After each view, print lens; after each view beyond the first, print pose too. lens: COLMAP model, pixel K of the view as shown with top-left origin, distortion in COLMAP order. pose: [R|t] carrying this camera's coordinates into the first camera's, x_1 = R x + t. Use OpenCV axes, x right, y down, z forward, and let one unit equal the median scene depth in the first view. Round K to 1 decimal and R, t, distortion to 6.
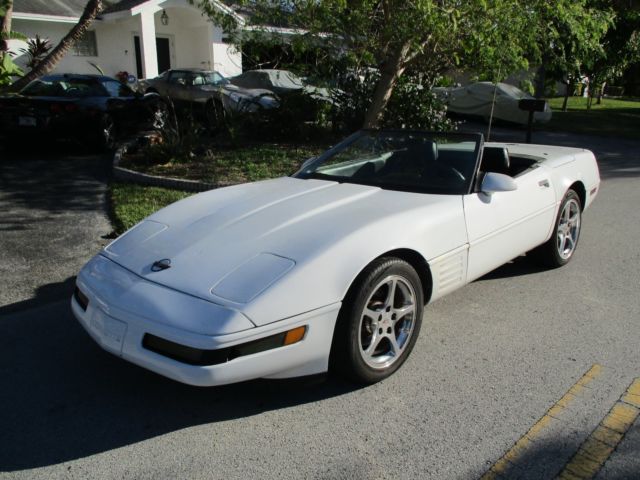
lens RADIAL K [[530.6, 0, 326.8], [0, 530.6, 239.2], [0, 0, 1]] dist [-0.040538, 0.015204]
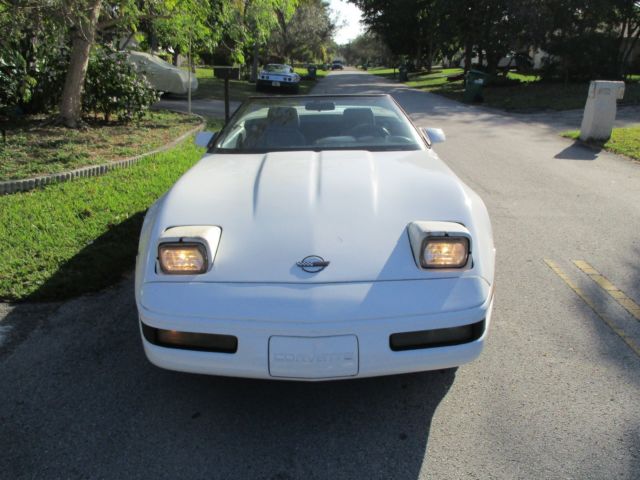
lens RADIAL K [[530.6, 0, 326.8], [0, 530.6, 239.2], [0, 0, 1]] dist [-0.040538, 0.015204]
pose [[0.730243, -0.215591, 0.648279, -0.488955], [0.183020, 0.975953, 0.118401, -0.048292], [-0.658216, 0.032187, 0.752141, 0.216677]]
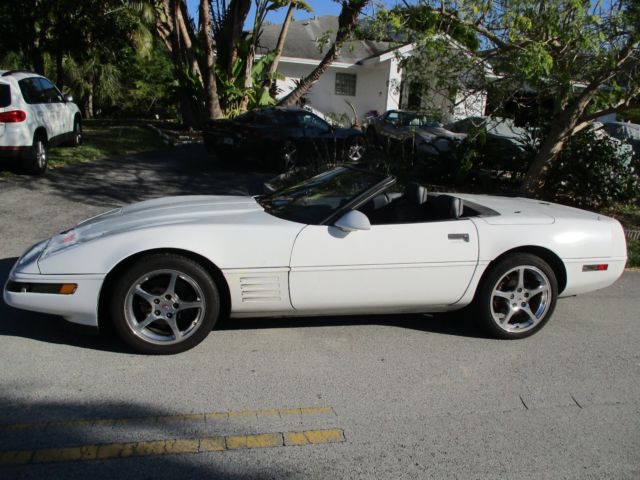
lens RADIAL K [[530.6, 0, 326.8], [0, 530.6, 239.2], [0, 0, 1]] dist [-0.040538, 0.015204]
pose [[0.849085, 0.172392, -0.499336, 0.587548], [-0.211392, 0.977151, -0.022102, -0.028040], [0.484116, 0.124322, 0.866127, 0.063780]]
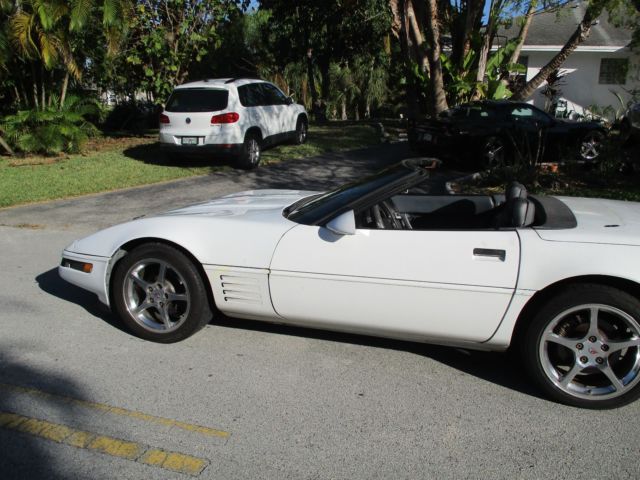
lens RADIAL K [[530.6, 0, 326.8], [0, 530.6, 239.2], [0, 0, 1]] dist [-0.040538, 0.015204]
pose [[0.479207, 0.225700, -0.848186, 0.768987], [-0.268251, 0.957794, 0.103310, -0.119327], [0.835705, 0.178020, 0.519526, 0.393397]]
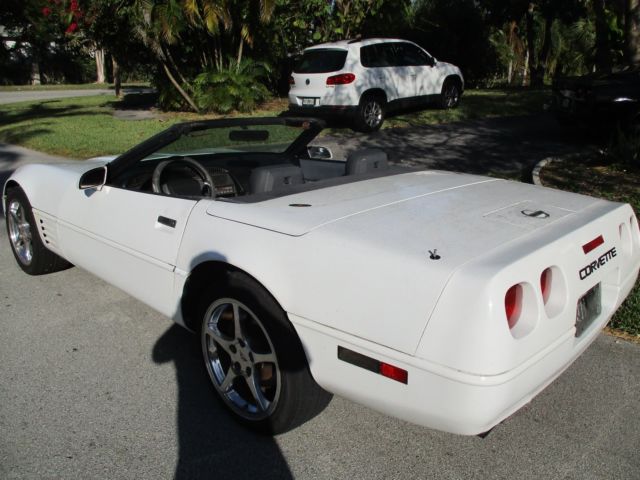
lens RADIAL K [[530.6, 0, 326.8], [0, 530.6, 239.2], [0, 0, 1]] dist [-0.040538, 0.015204]
pose [[0.030126, 0.311371, -0.949811, 0.860319], [-0.290181, 0.912041, 0.289786, -0.274061], [0.956498, 0.266887, 0.117830, 0.956453]]
